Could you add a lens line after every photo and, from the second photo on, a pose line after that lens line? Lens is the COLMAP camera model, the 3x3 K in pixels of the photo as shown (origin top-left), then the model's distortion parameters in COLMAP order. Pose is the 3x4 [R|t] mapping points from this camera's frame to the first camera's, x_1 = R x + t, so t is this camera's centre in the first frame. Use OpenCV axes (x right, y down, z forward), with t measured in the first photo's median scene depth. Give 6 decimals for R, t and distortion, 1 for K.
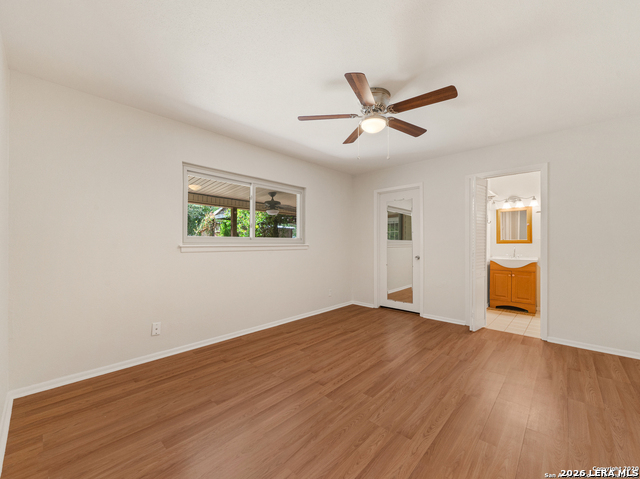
lens RADIAL K [[269.9, 0, 320.4], [0, 269.9, 236.6], [0, 0, 1]] dist [-0.000448, -0.000086]
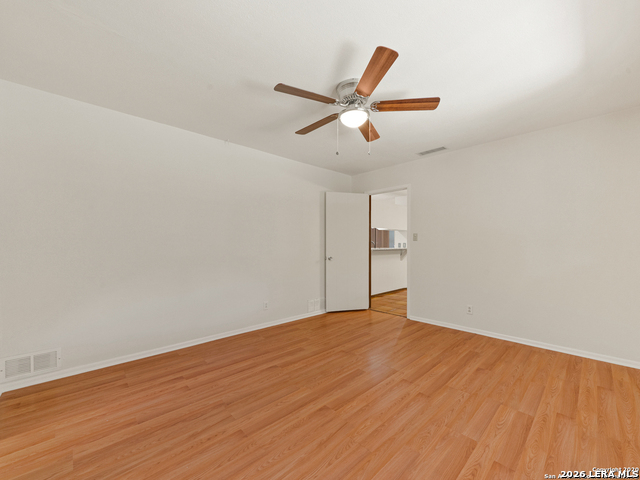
lens RADIAL K [[249.2, 0, 321.0], [0, 249.2, 242.0], [0, 0, 1]] dist [-0.000369, -0.000179]
pose [[-0.997394, -0.000901, 0.072148, 0.228012], [-0.003389, 0.999403, -0.034381, 0.042060], [-0.072074, -0.034536, -0.996801, 1.748637]]
